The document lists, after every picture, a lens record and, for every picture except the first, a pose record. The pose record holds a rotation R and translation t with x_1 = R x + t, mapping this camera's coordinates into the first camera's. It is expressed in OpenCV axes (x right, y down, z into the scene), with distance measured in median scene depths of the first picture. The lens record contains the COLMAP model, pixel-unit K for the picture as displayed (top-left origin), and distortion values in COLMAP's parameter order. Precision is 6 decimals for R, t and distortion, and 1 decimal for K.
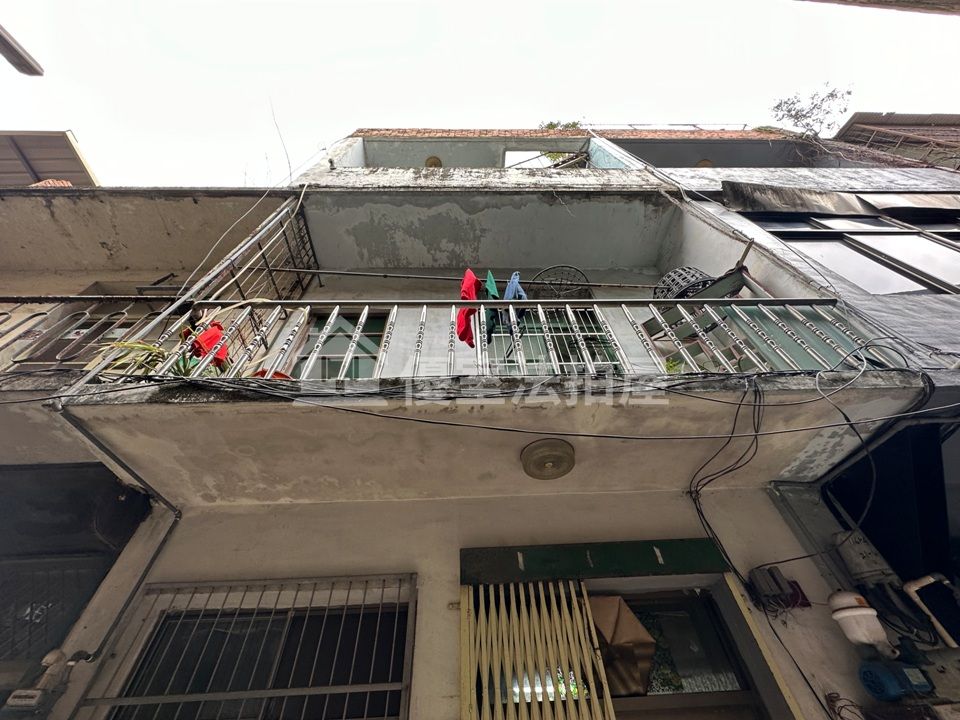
lens RADIAL K [[381.2, 0, 479.4], [0, 381.2, 360.9], [0, 0, 1]] dist [-0.001861, 0.000458]
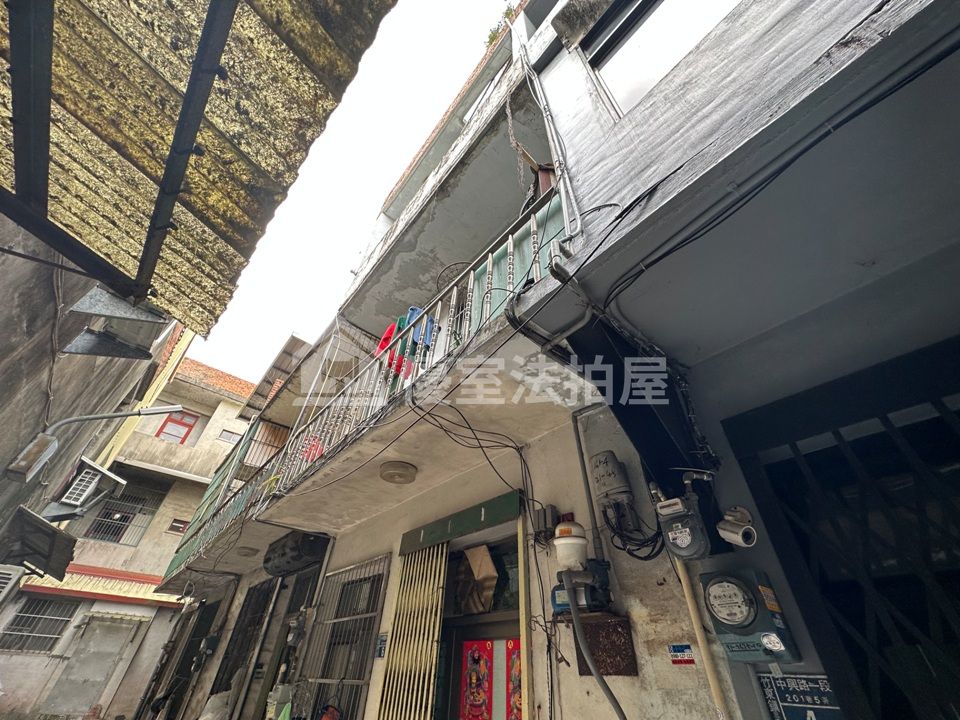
lens RADIAL K [[381.2, 0, 479.4], [0, 381.2, 360.9], [0, 0, 1]] dist [-0.001861, 0.000458]
pose [[0.634214, -0.445560, -0.631861, 1.507548], [0.548470, 0.835284, -0.038493, 0.128397], [0.544935, -0.322144, 0.774125, 0.177699]]
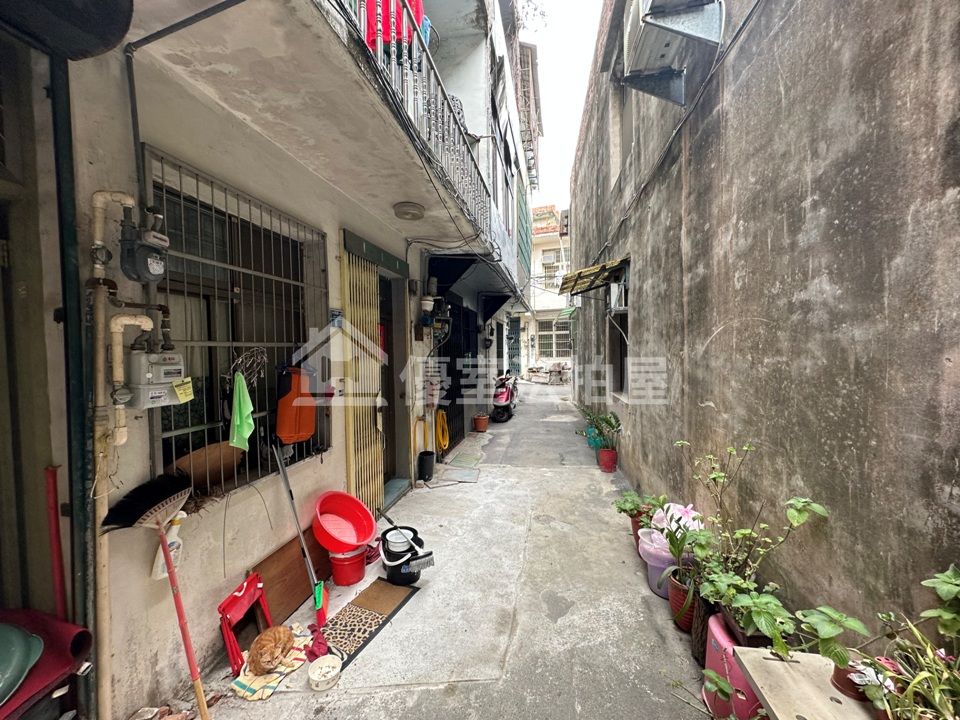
lens RADIAL K [[381.2, 0, 479.4], [0, 381.2, 360.9], [0, 0, 1]] dist [-0.001861, 0.000458]
pose [[0.218718, 0.012474, 0.975708, -1.478515], [-0.747860, 0.644435, 0.159403, 0.183774], [-0.626792, -0.764557, 0.150278, 0.001223]]
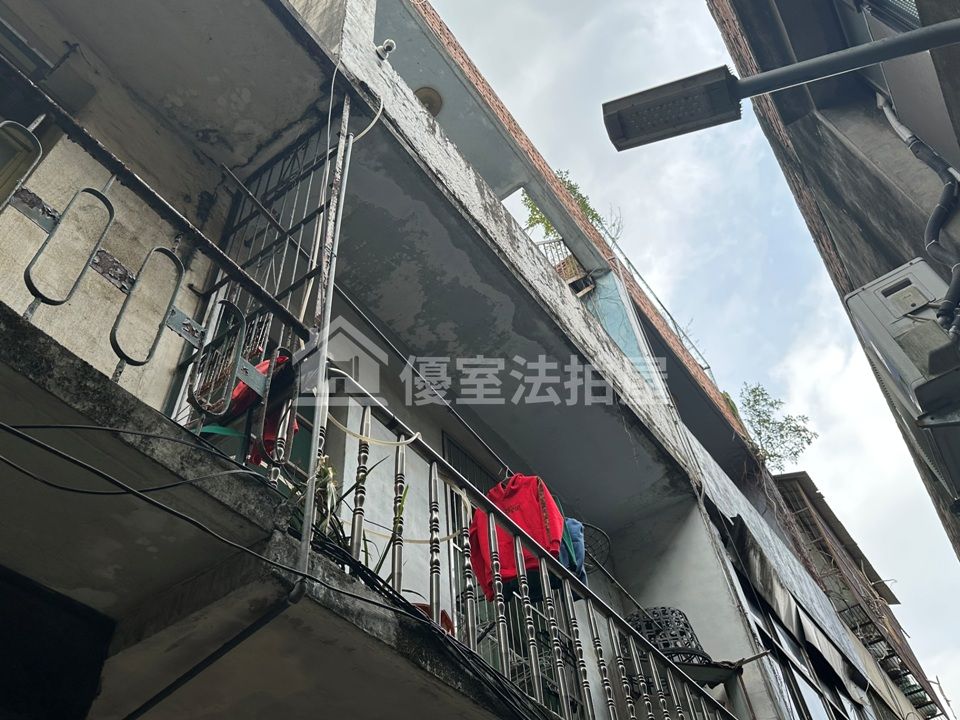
lens RADIAL K [[796.3, 0, 478.2], [0, 796.3, 358.9], [0, 0, 1]] dist [0.115340, -0.191575]
pose [[0.604224, 0.618660, 0.502168, -1.425220], [-0.581786, 0.773158, -0.252491, 0.002624], [-0.544461, -0.139593, 0.827089, -0.031850]]
